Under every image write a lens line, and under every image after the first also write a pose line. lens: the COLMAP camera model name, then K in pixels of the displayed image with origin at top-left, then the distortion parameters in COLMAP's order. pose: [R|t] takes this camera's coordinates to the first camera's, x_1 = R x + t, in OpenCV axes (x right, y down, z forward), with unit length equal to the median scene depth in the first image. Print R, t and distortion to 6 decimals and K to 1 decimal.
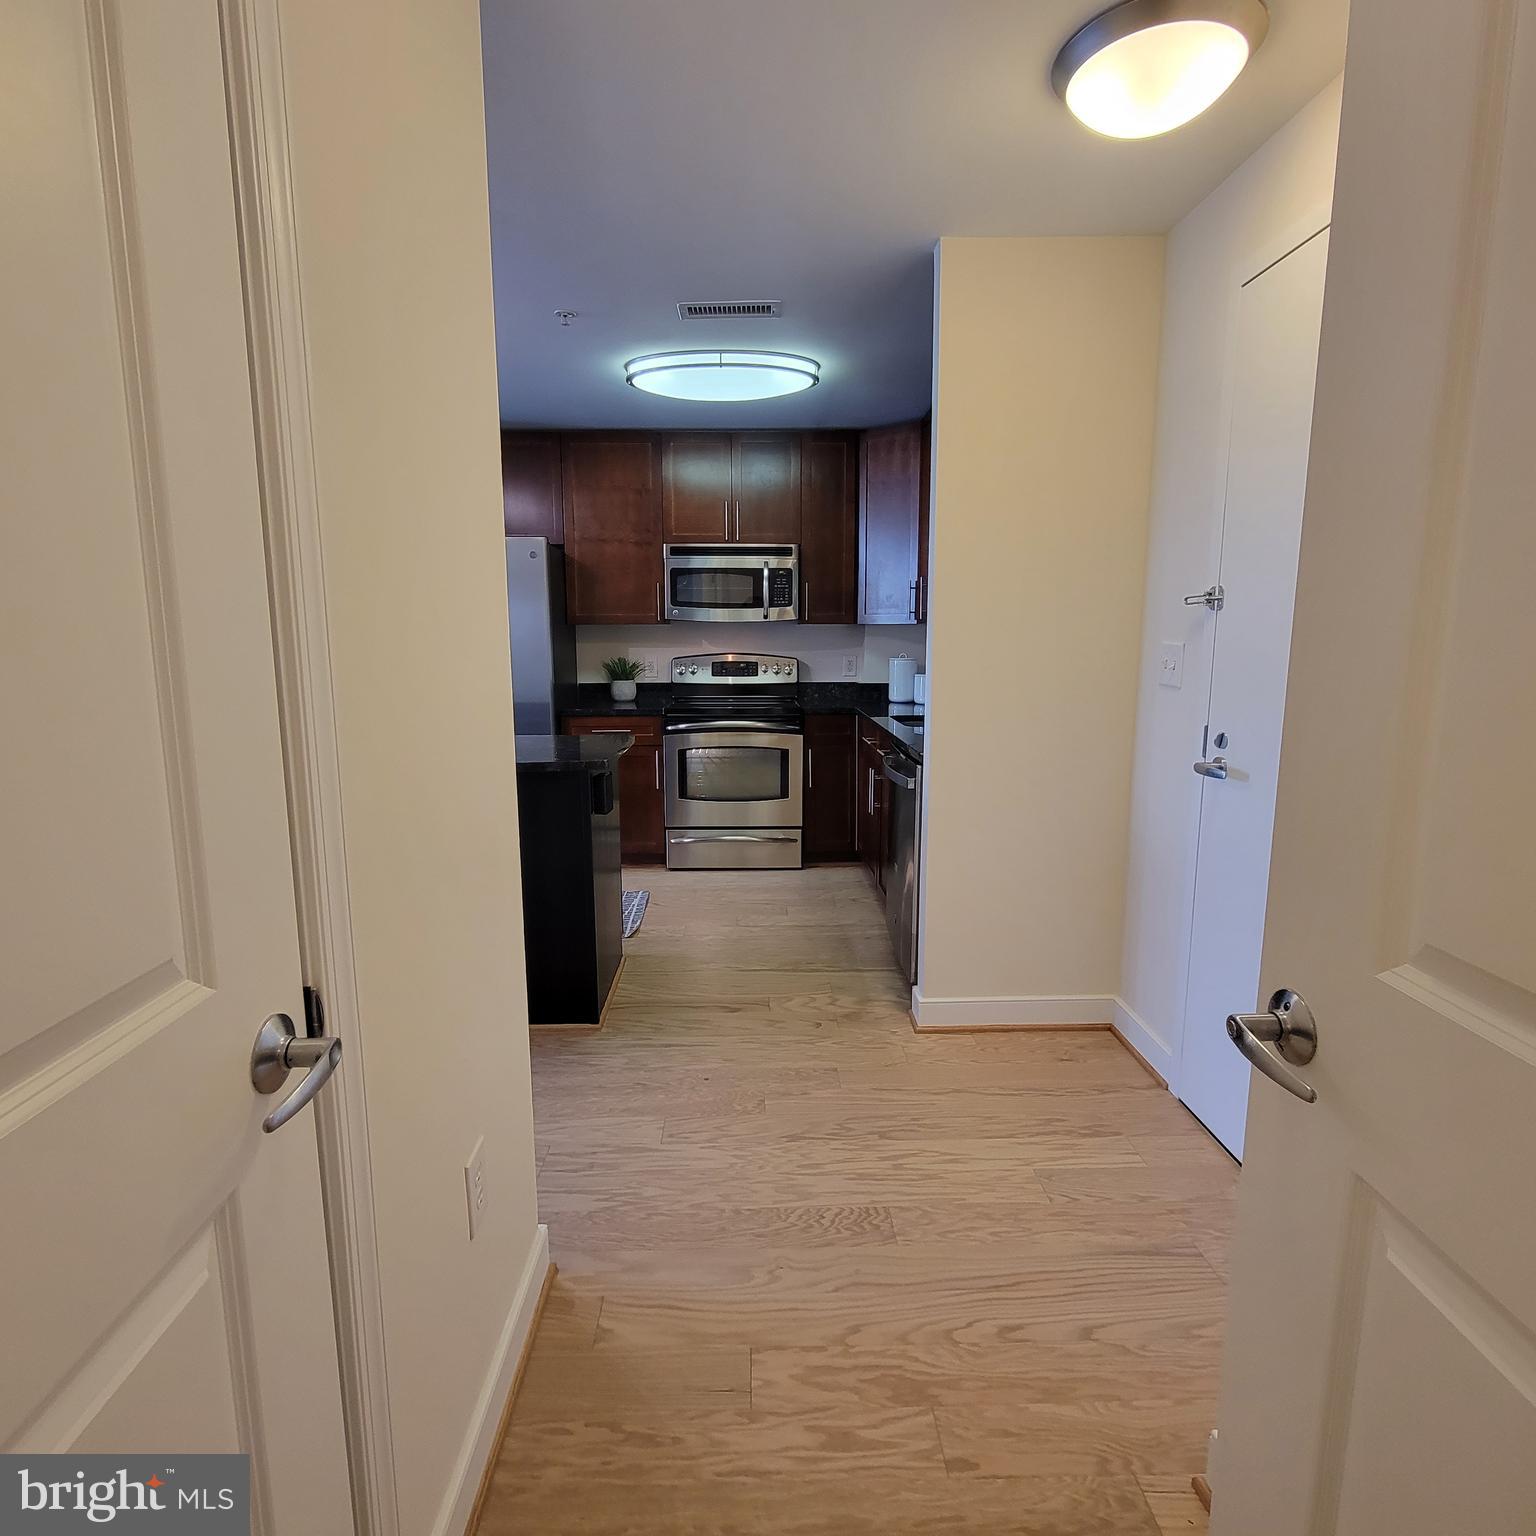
lens RADIAL K [[833.2, 0, 759.0], [0, 833.2, 762.2], [0, 0, 1]] dist [-0.002375, 0.000101]
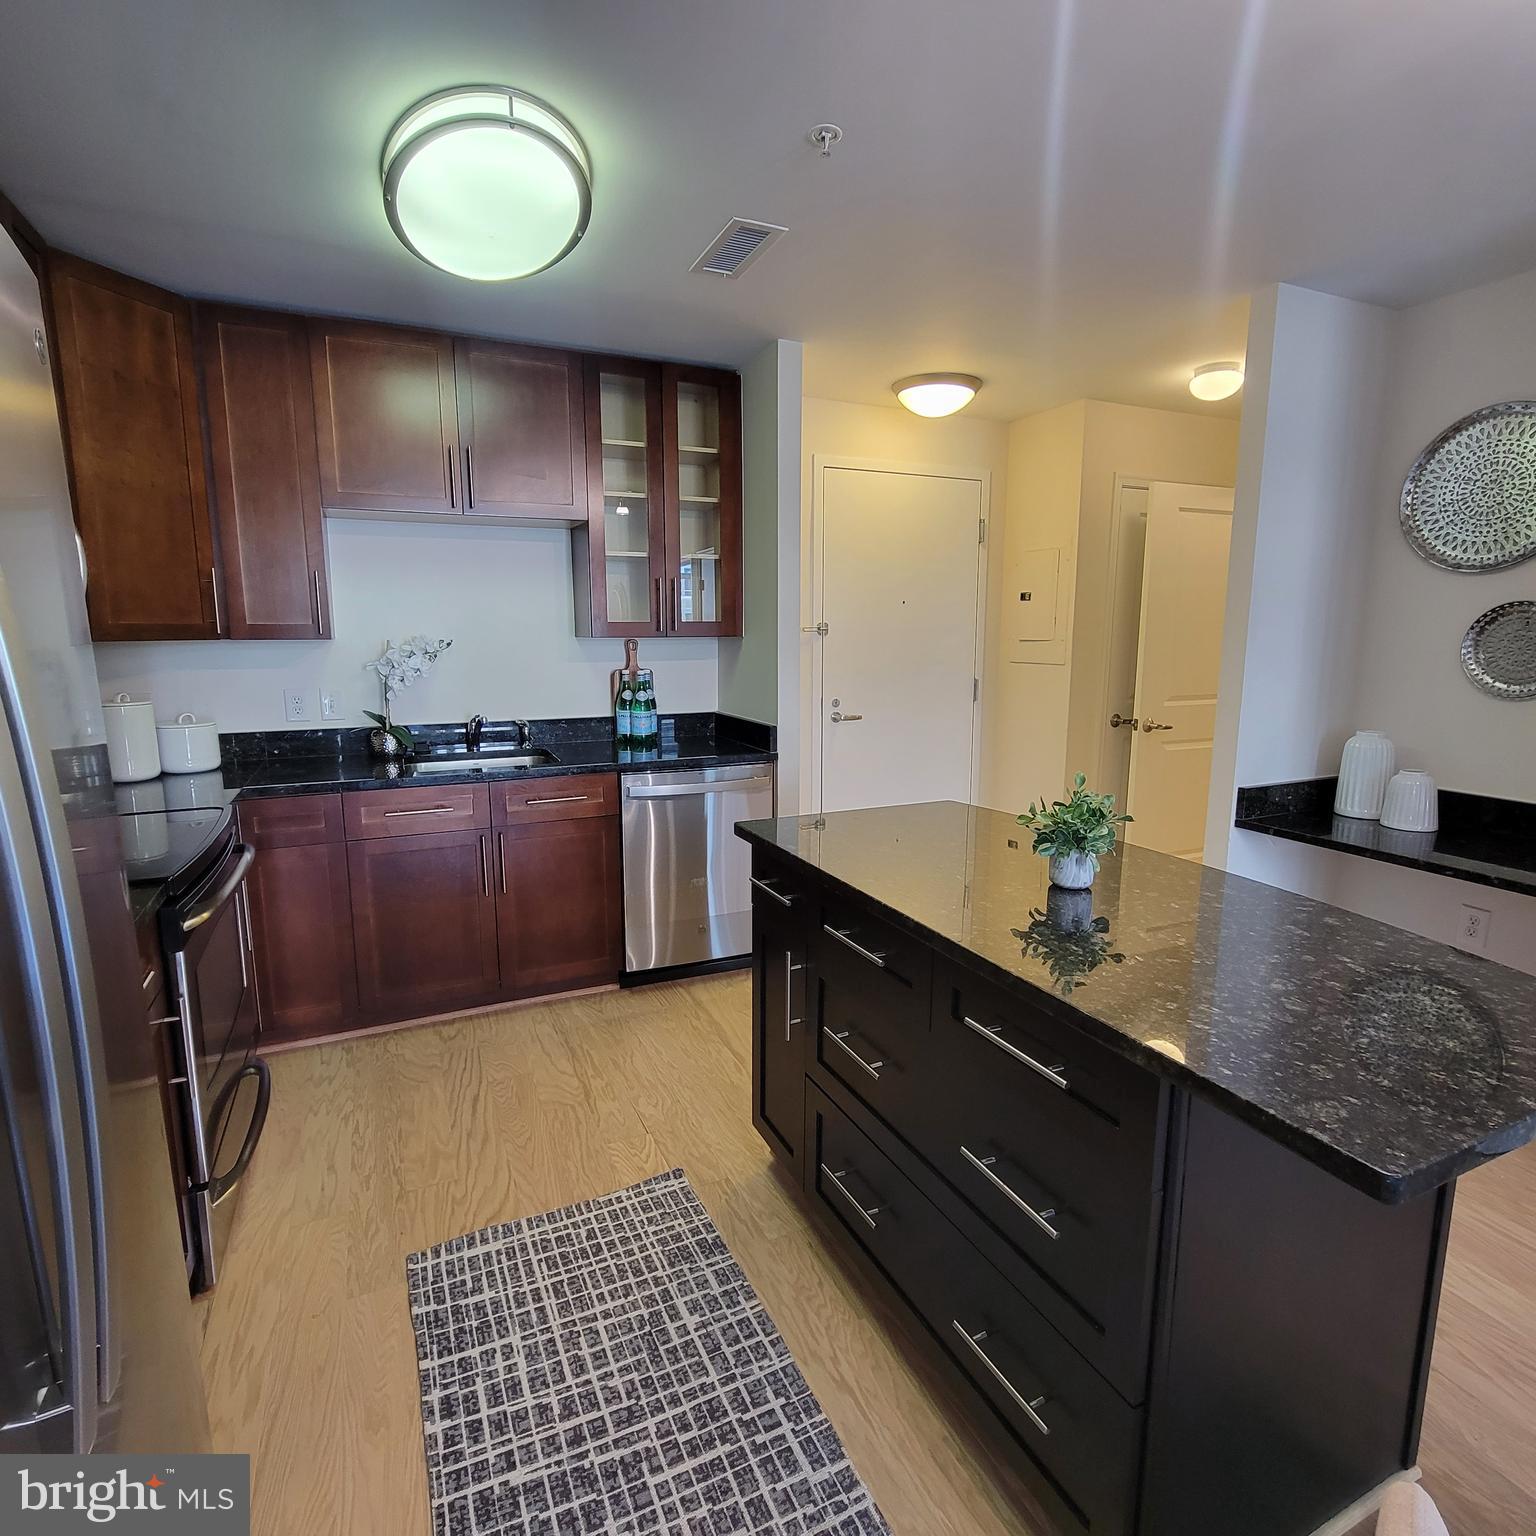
lens RADIAL K [[833.2, 0, 759.0], [0, 833.2, 762.2], [0, 0, 1]] dist [-0.002375, 0.000101]
pose [[-0.401707, -0.140764, 0.904885, -0.547329], [0.140164, 0.967023, 0.212653, -0.157850], [-0.904978, 0.212257, -0.368730, 0.911384]]
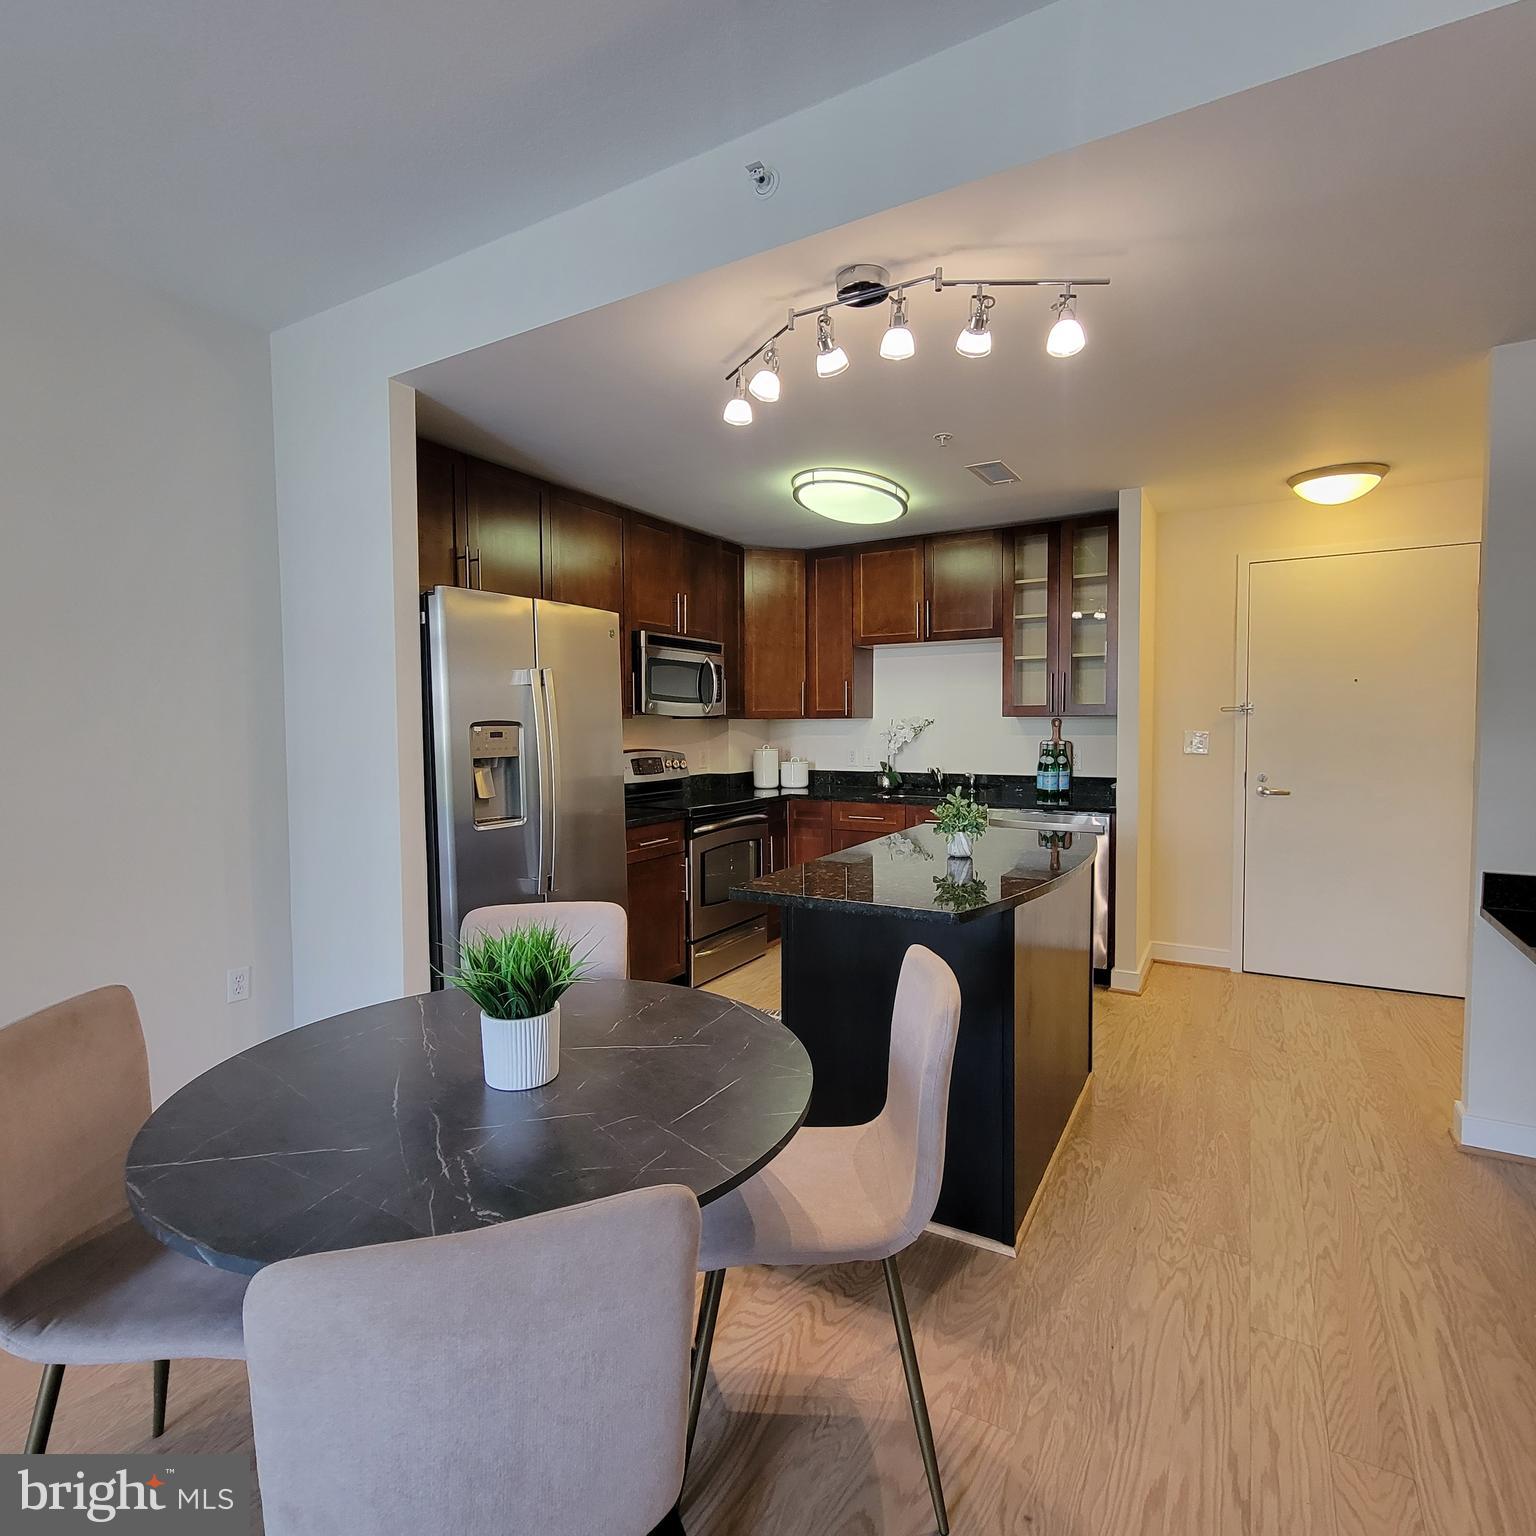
lens RADIAL K [[833.2, 0, 759.0], [0, 833.2, 762.2], [0, 0, 1]] dist [-0.002375, 0.000101]
pose [[0.520961, -0.043506, 0.852471, -0.865162], [0.134224, 0.990451, -0.031480, -0.079249], [-0.842961, 0.130822, 0.521826, 0.462404]]
